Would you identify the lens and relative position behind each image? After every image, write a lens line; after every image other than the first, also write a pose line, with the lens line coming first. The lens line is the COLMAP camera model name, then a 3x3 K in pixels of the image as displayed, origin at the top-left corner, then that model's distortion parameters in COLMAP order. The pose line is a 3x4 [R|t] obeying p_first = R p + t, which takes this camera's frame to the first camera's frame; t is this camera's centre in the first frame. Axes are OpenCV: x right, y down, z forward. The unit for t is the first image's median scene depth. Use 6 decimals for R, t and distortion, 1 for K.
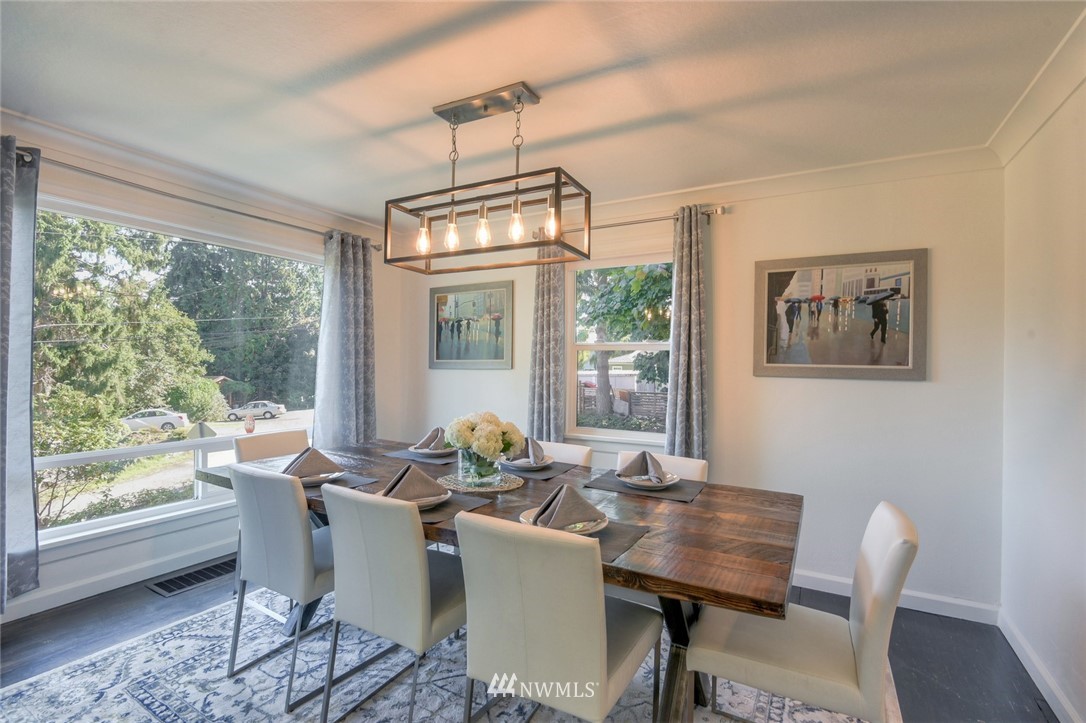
lens RADIAL K [[501.0, 0, 536.5], [0, 501.0, 360.6], [0, 0, 1]] dist [-0.009851, -0.005919]
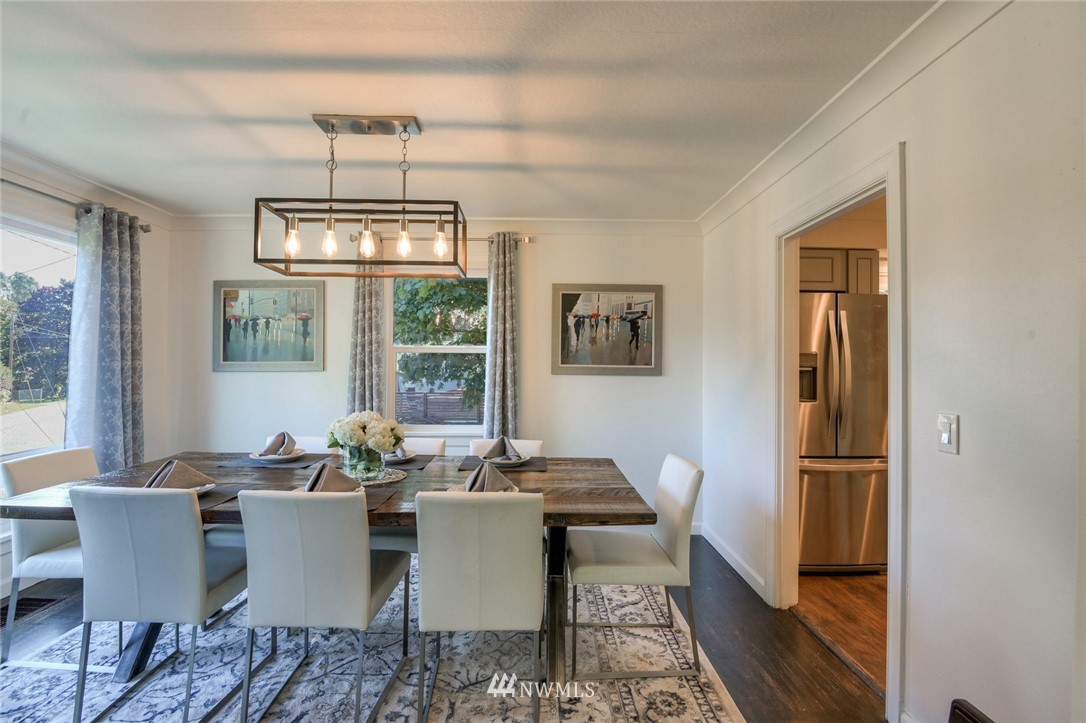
lens RADIAL K [[501.0, 0, 539.2], [0, 501.0, 361.5], [0, 0, 1]] dist [-0.009851, -0.005919]
pose [[0.864114, -0.002163, 0.503292, -0.247932], [0.001025, 0.999996, 0.002538, -0.005051], [-0.503296, -0.001678, 0.864113, -0.082728]]
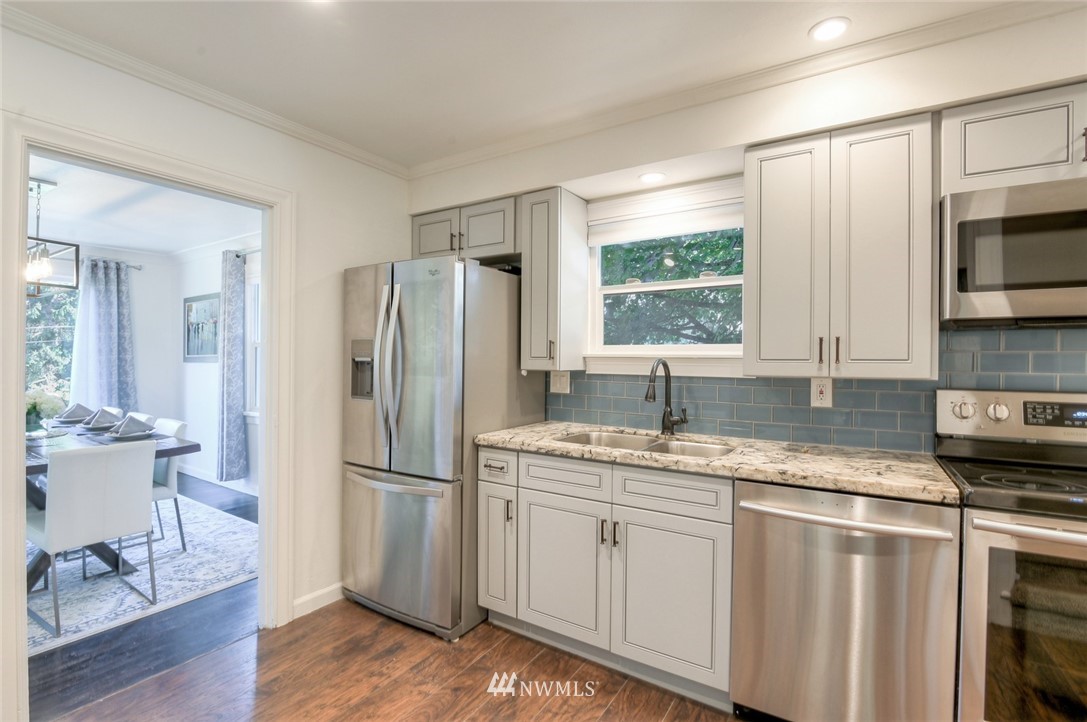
lens RADIAL K [[501.5, 0, 527.0], [0, 501.5, 358.6], [0, 0, 1]] dist [-0.009851, -0.005919]
pose [[0.997979, -0.007916, -0.063057, 1.130447], [0.008254, 0.999953, 0.005099, 0.011698], [0.063013, -0.005609, 0.997997, -0.307745]]
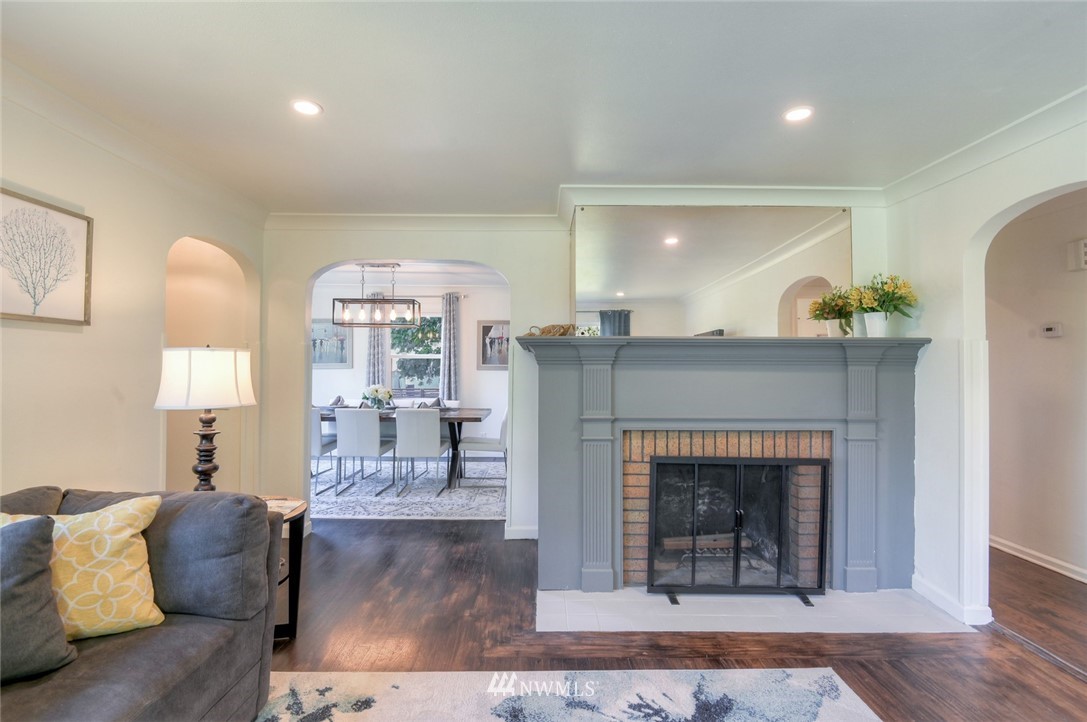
lens RADIAL K [[501.5, 0, 539.9], [0, 501.5, 362.2], [0, 0, 1]] dist [-0.009851, -0.005919]
pose [[0.866007, -0.005583, 0.500002, -0.509335], [0.003148, 0.999979, 0.005712, -0.019006], [-0.500023, -0.003373, 0.866006, -1.244536]]
